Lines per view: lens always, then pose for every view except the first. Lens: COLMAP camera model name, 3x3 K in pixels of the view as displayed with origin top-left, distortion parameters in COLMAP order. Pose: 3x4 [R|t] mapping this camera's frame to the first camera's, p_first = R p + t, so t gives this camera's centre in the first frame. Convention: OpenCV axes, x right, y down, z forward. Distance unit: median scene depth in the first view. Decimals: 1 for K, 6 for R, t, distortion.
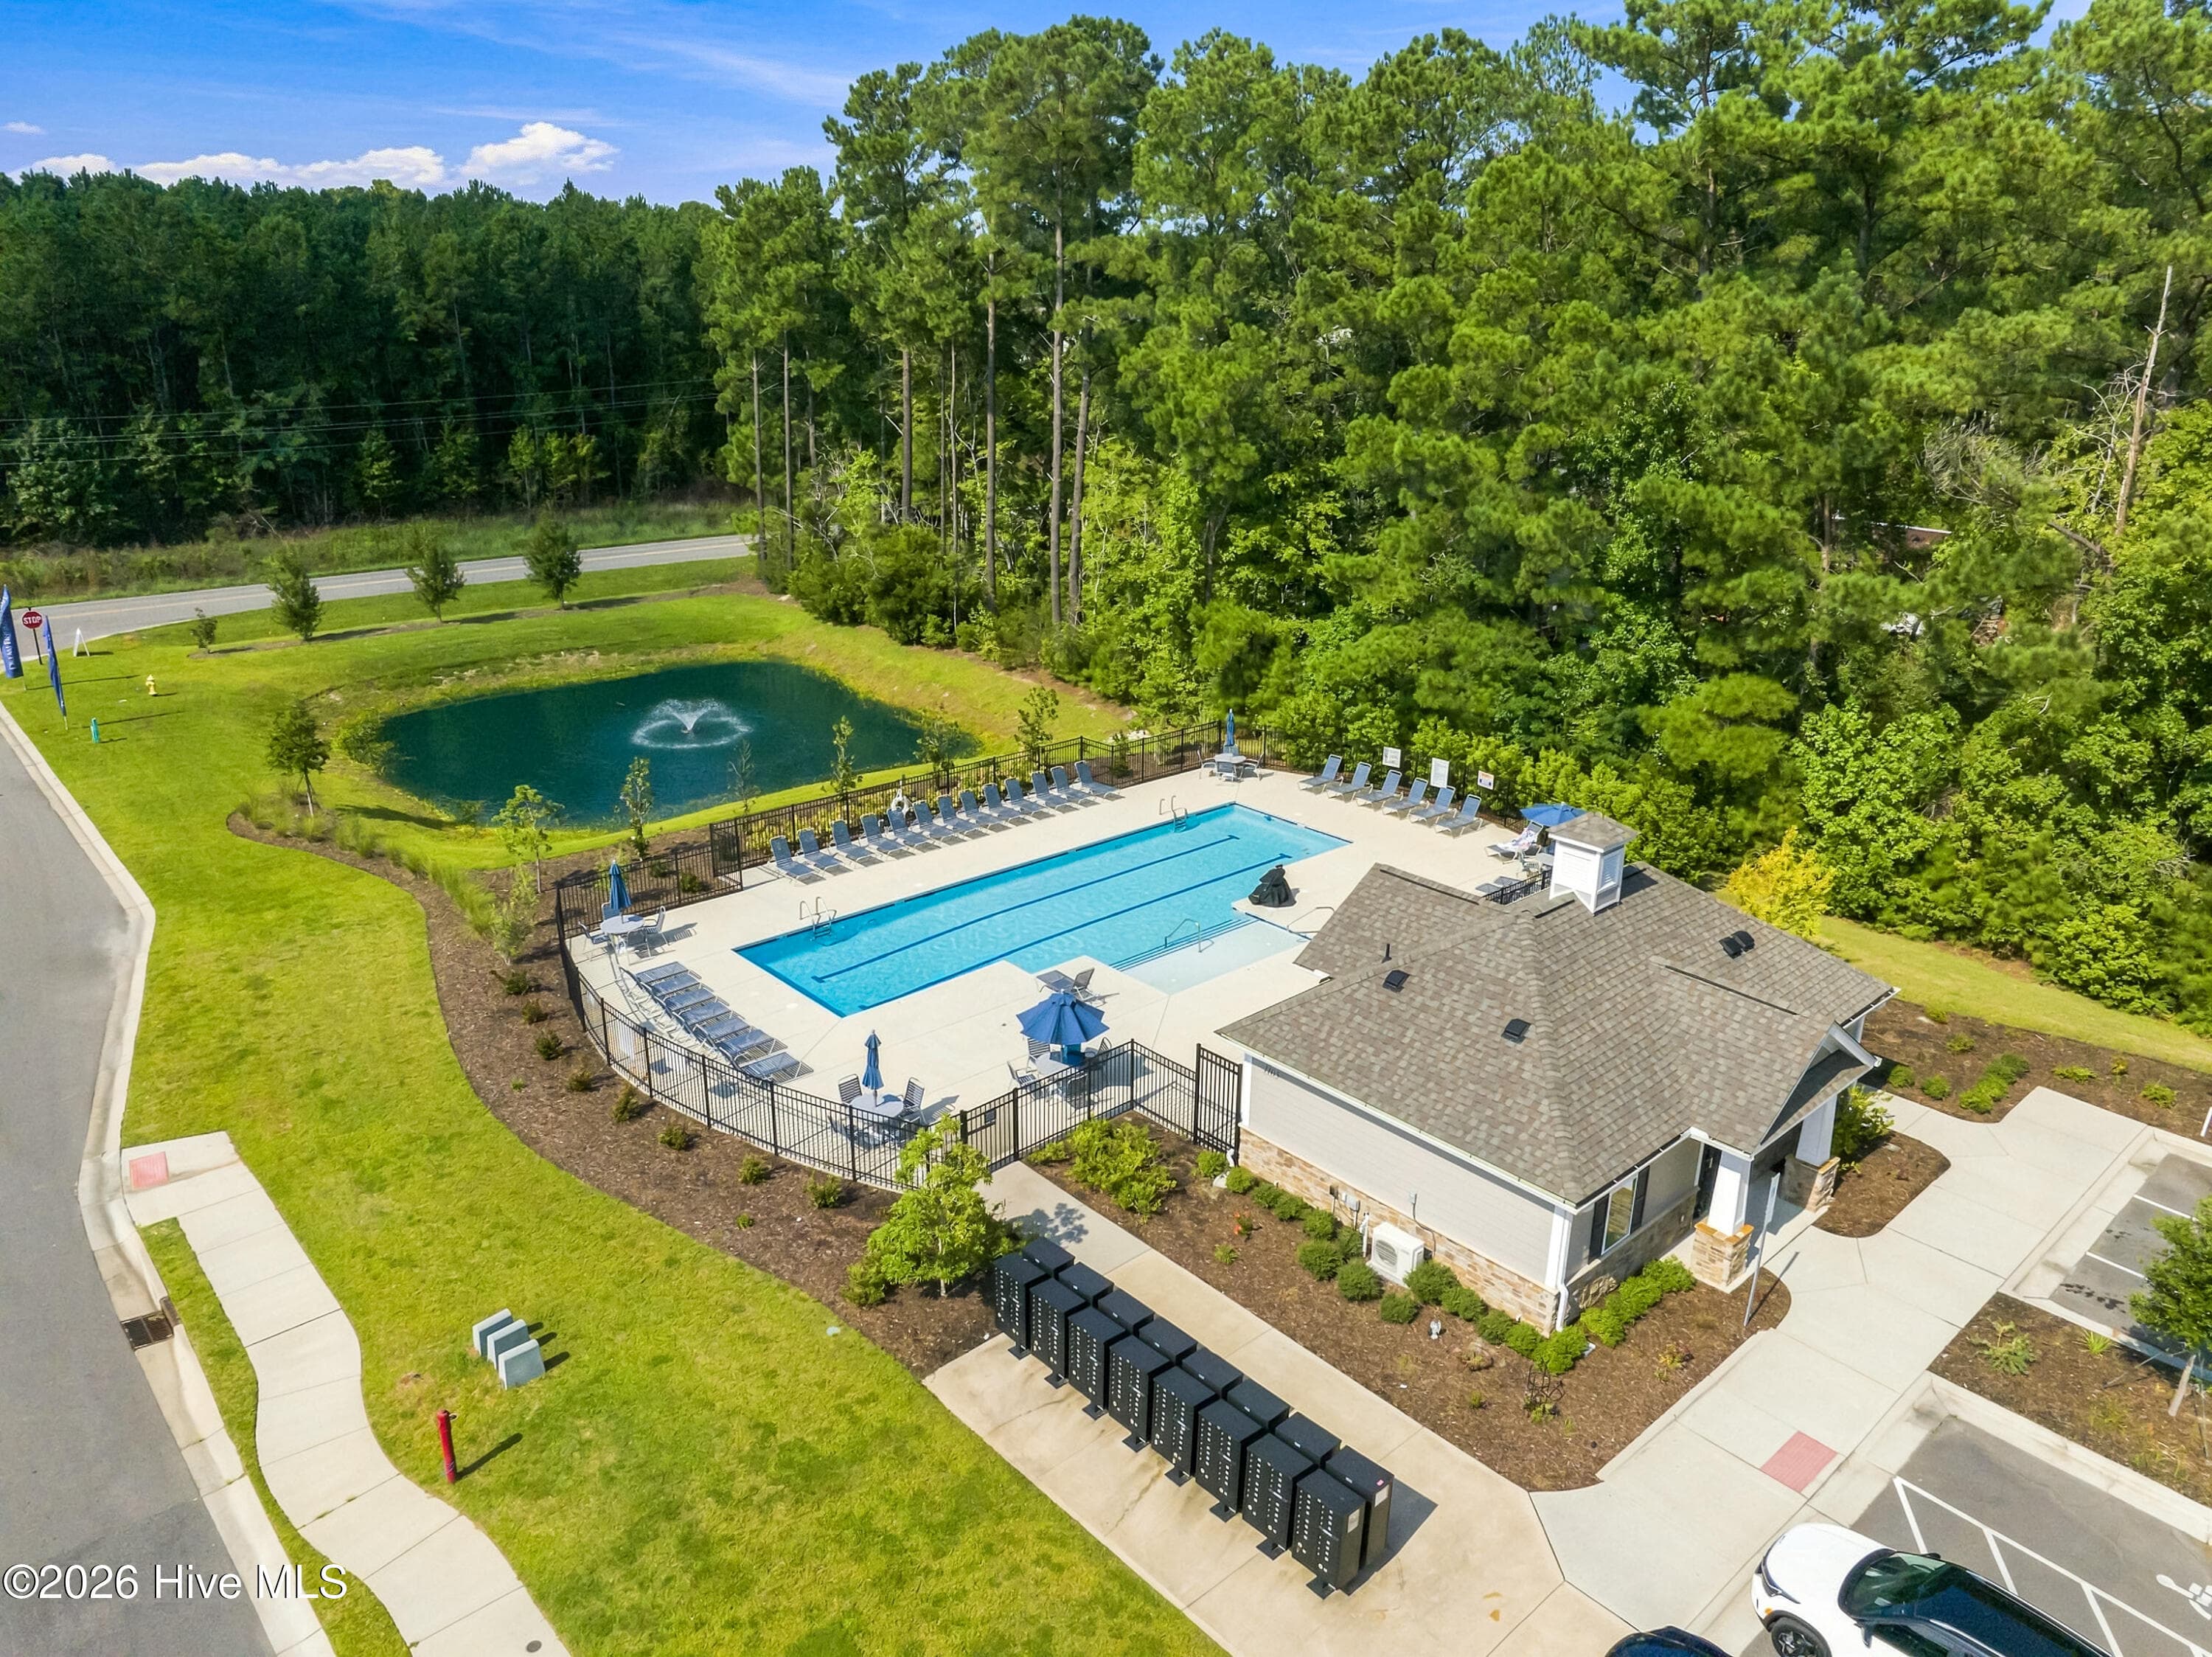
lens RADIAL K [[1559.7, 0, 1101.2], [0, 1559.7, 823.2], [0, 0, 1]] dist [-0.034612, 0.002258]
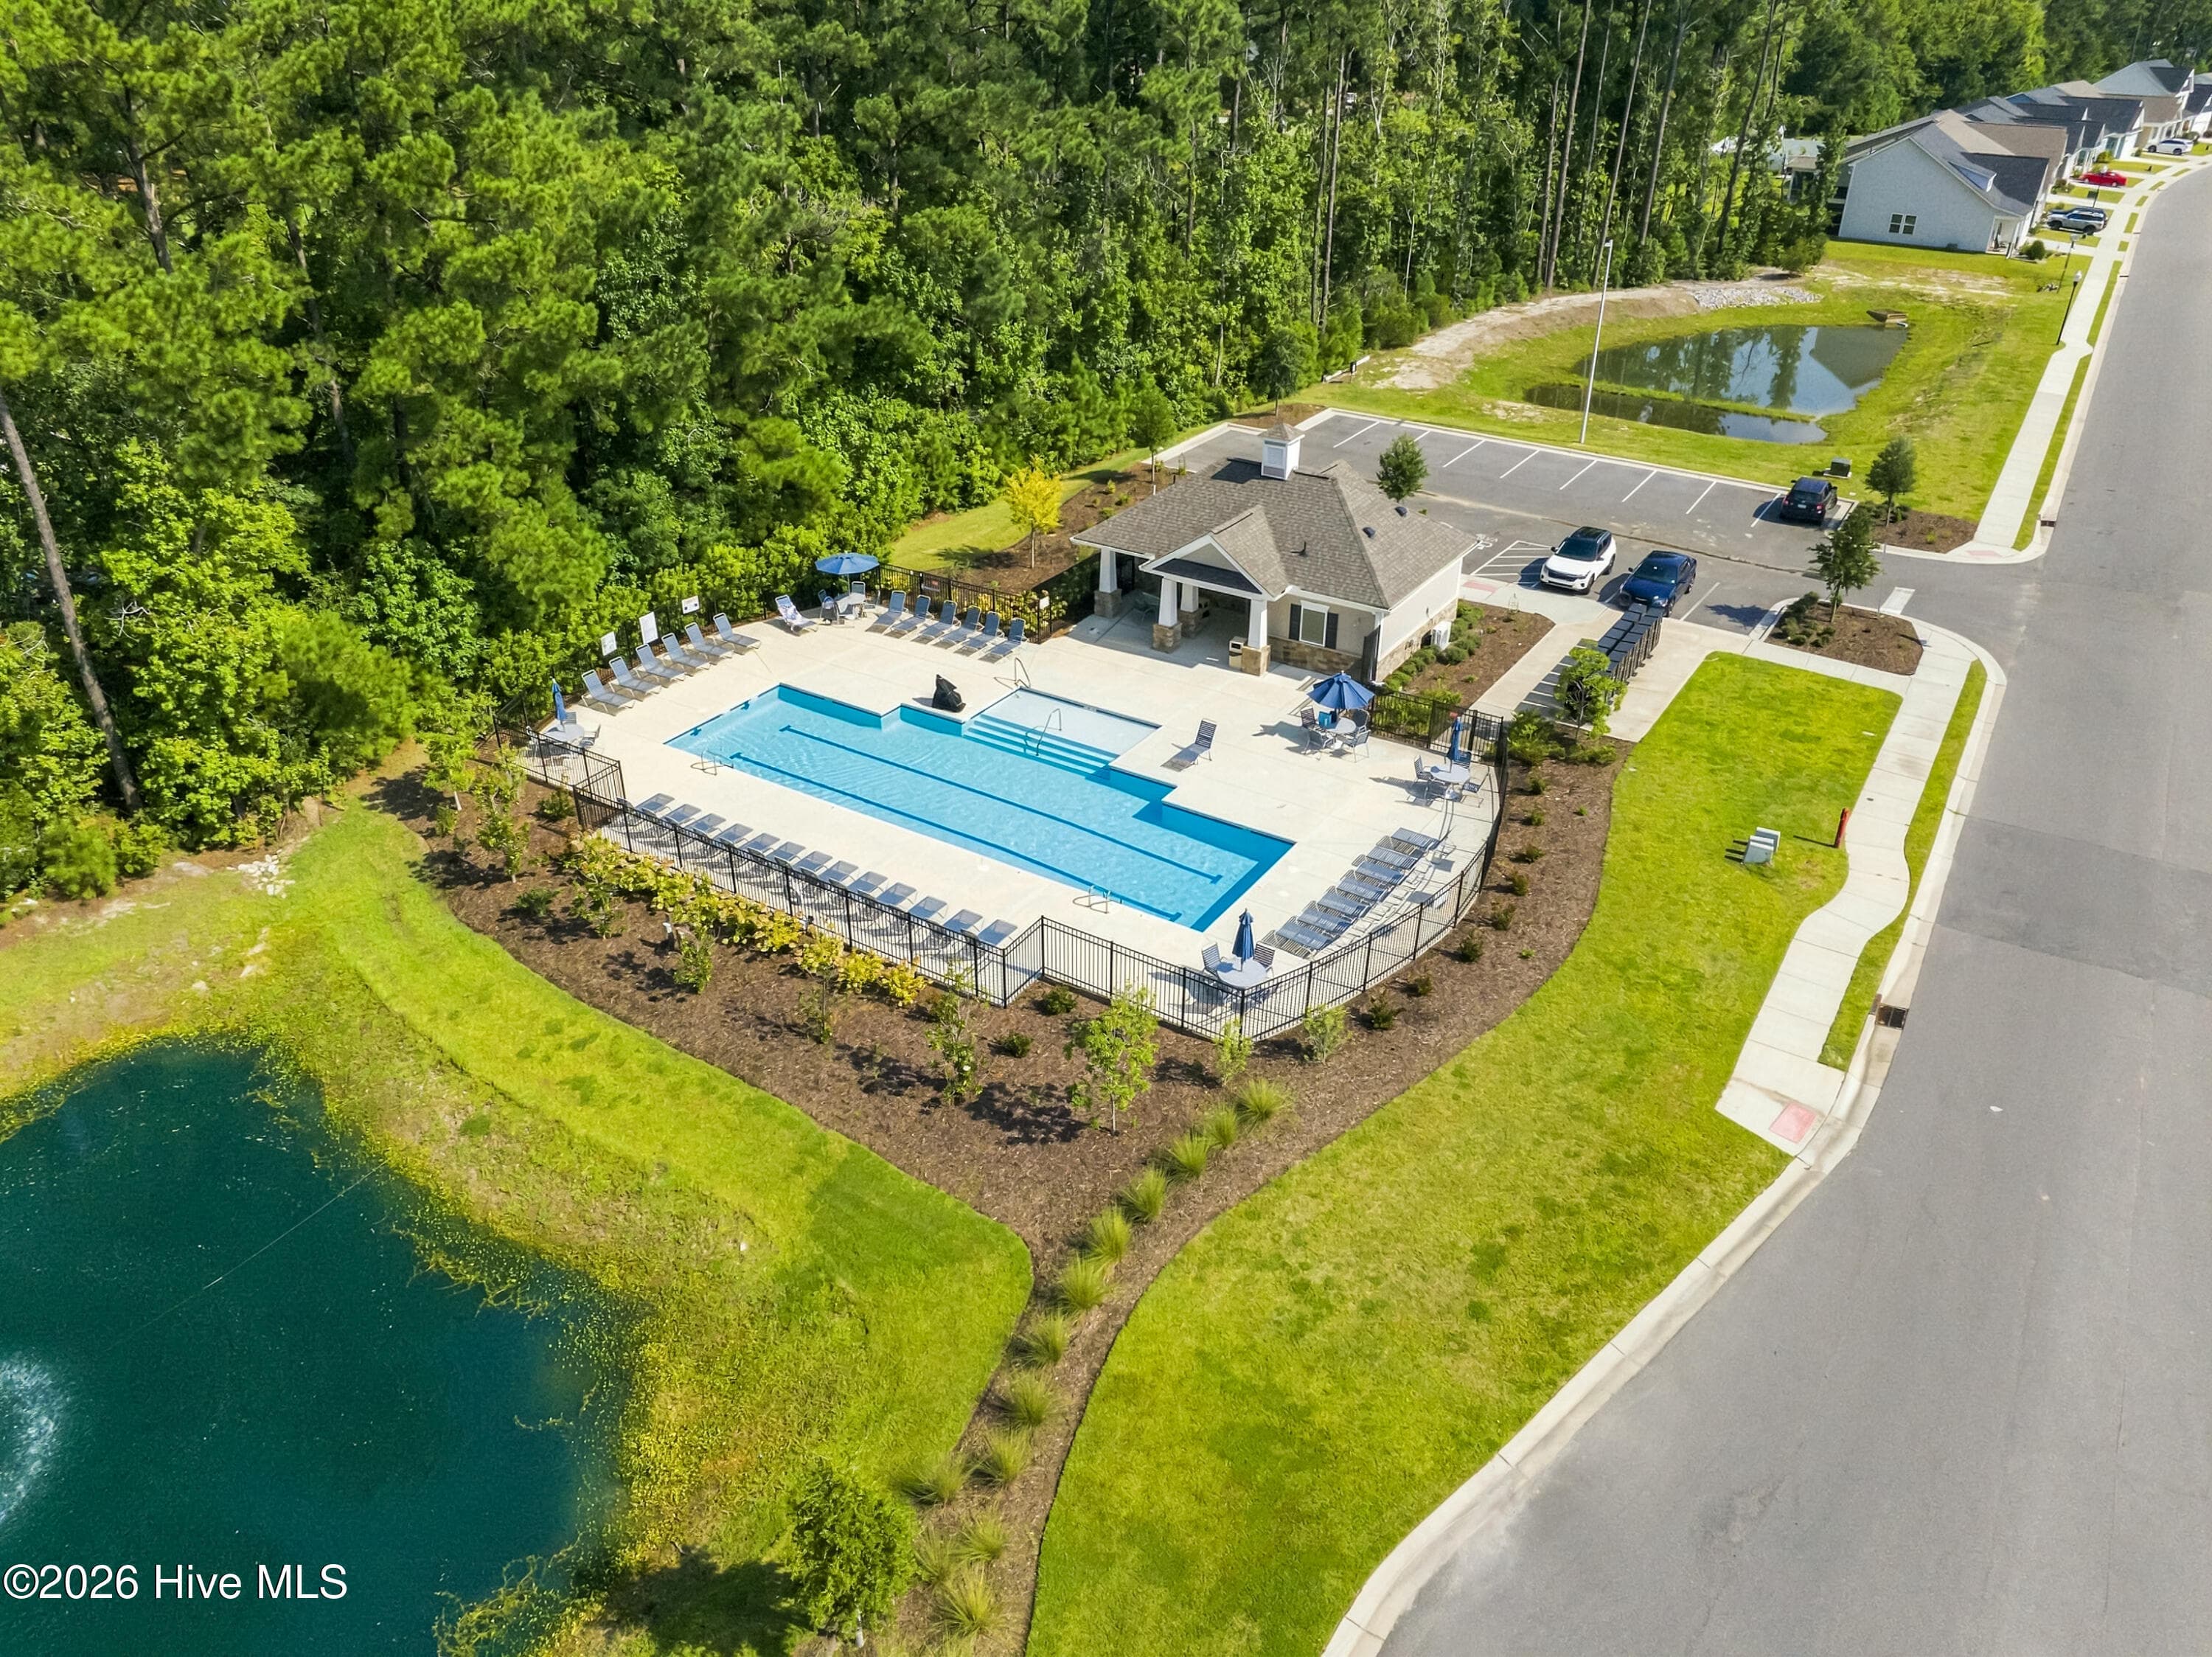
lens RADIAL K [[1559.7, 0, 1101.2], [0, 1559.7, 823.2], [0, 0, 1]] dist [-0.034612, 0.002258]
pose [[-0.272390, -0.484306, 0.831415, -1.158768], [0.317225, 0.770575, 0.552796, -0.607004], [-0.908390, 0.414322, -0.056263, 1.281780]]
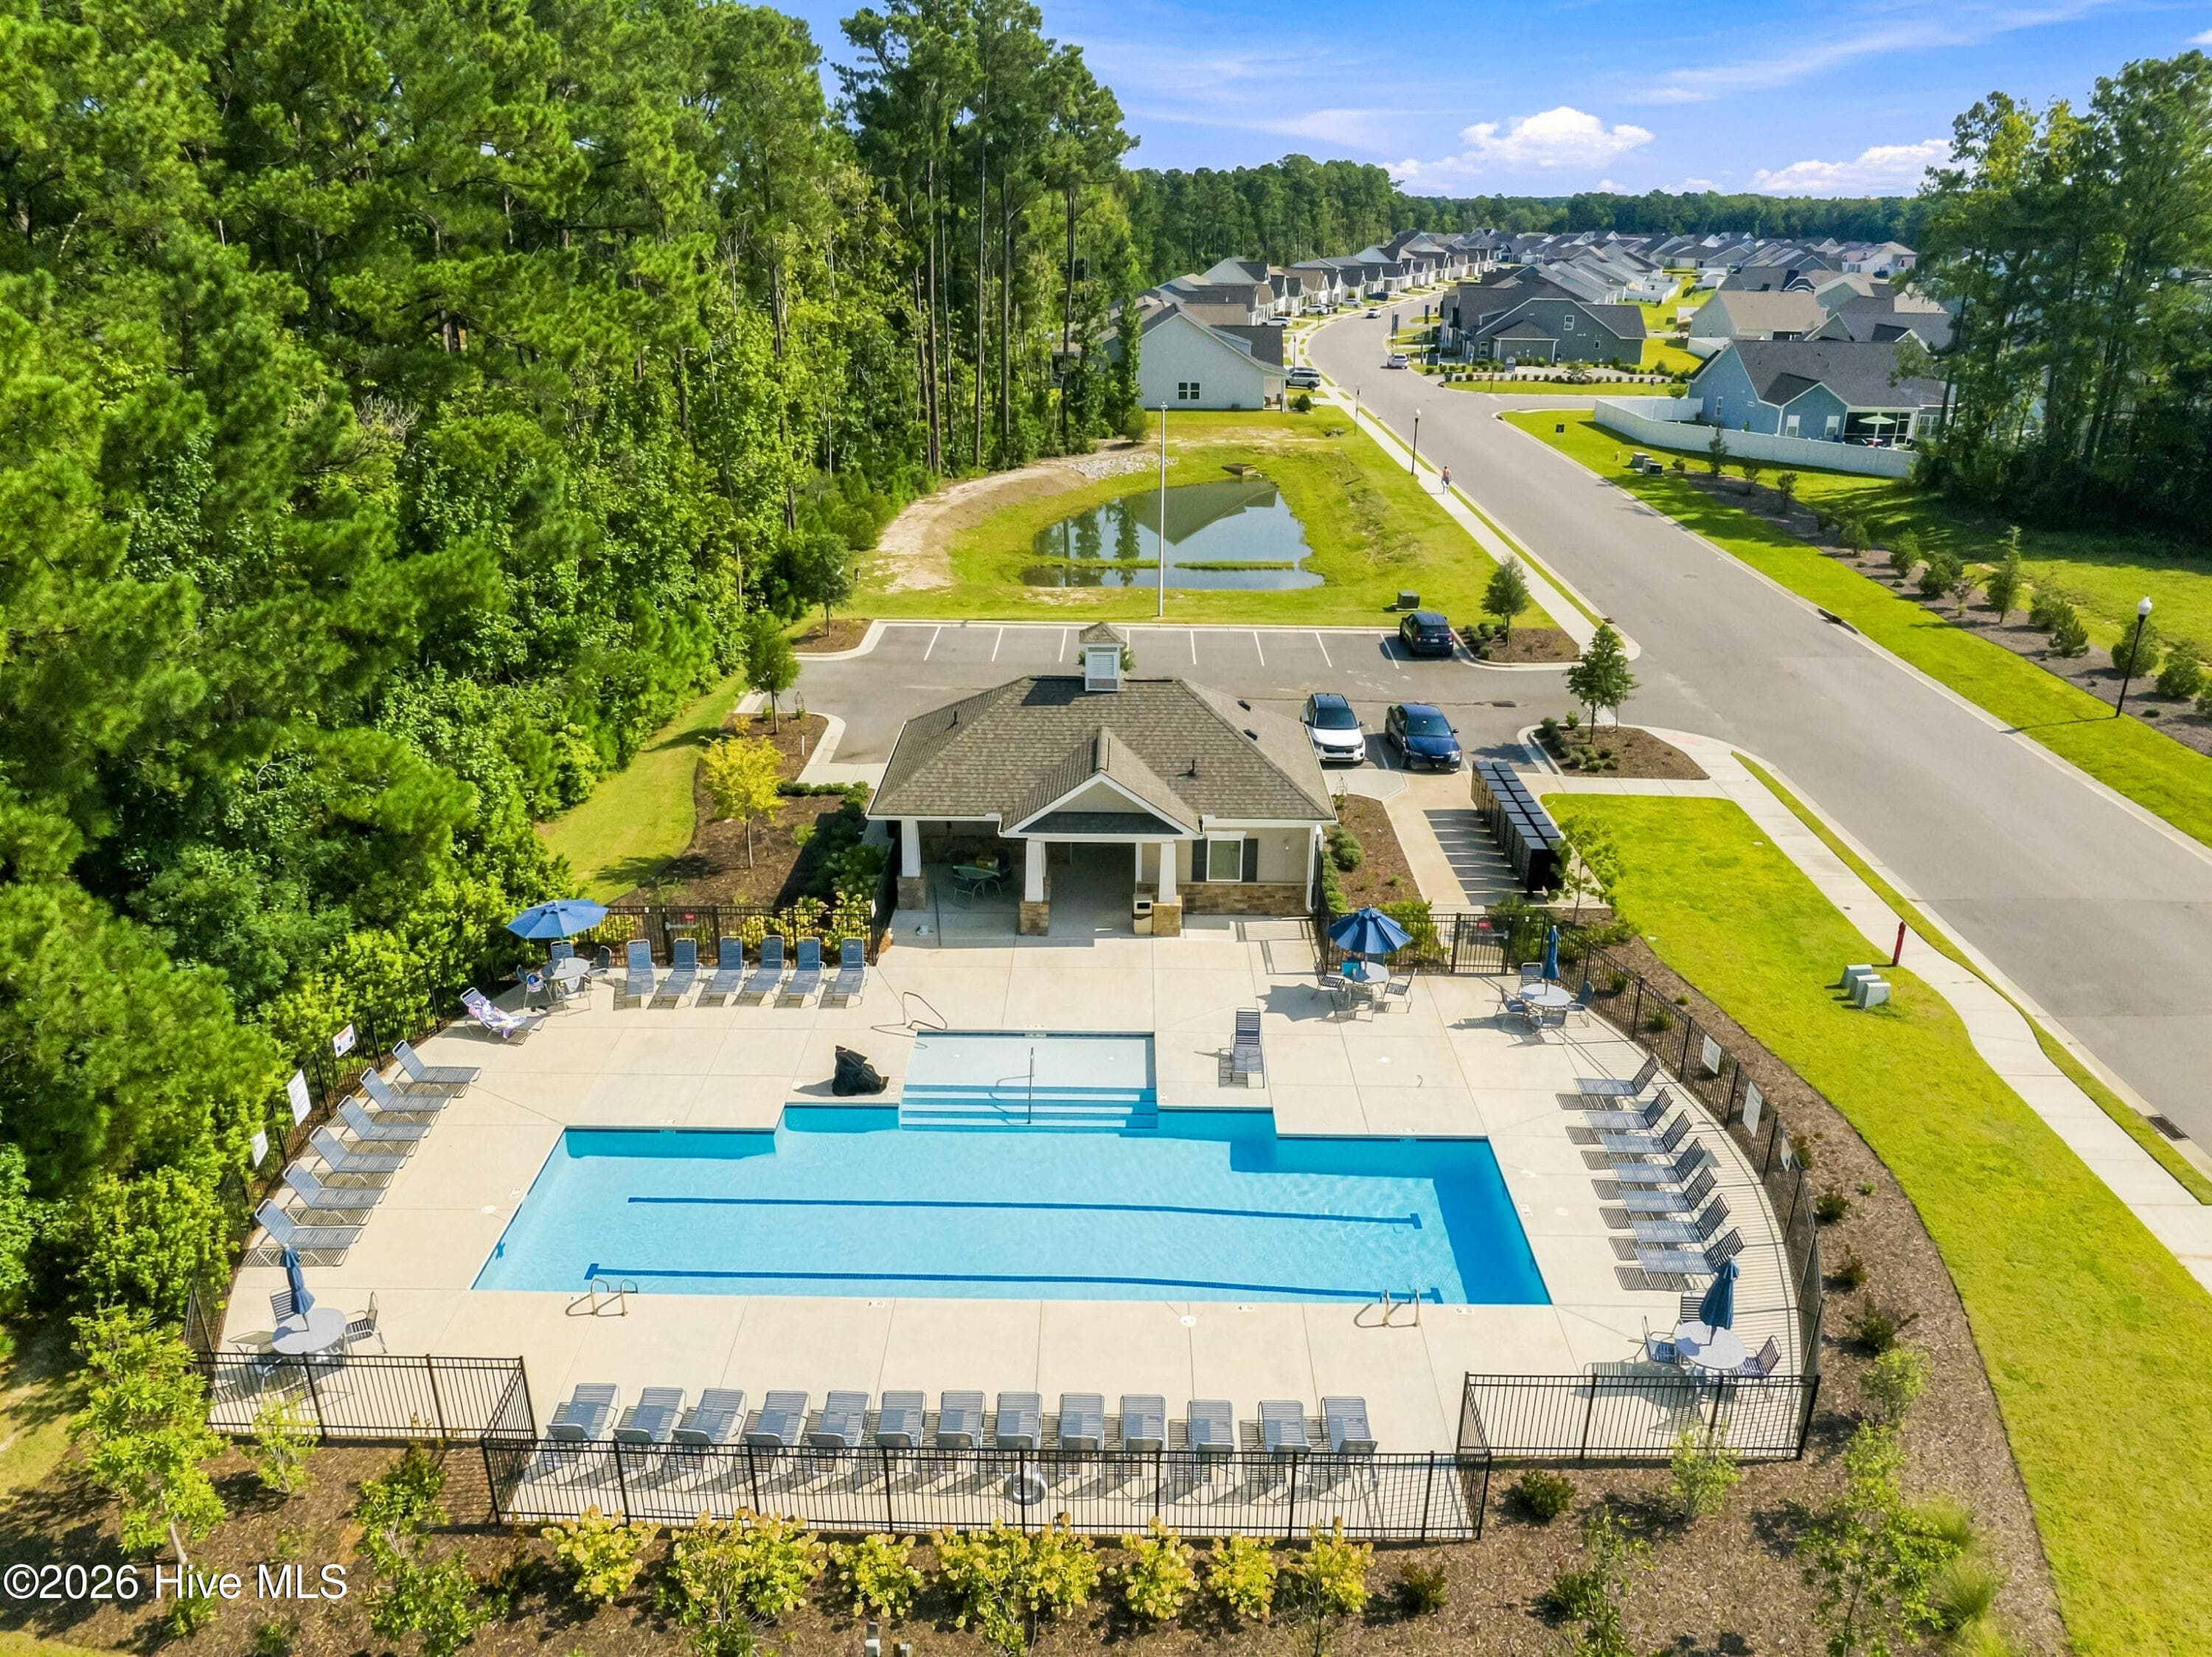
lens RADIAL K [[1559.7, 0, 1101.2], [0, 1559.7, 823.2], [0, 0, 1]] dist [-0.034612, 0.002258]
pose [[-0.740460, -0.260465, 0.619578, -0.537459], [0.217474, 0.779408, 0.587561, -0.605453], [-0.635944, 0.569807, -0.520476, 1.602113]]
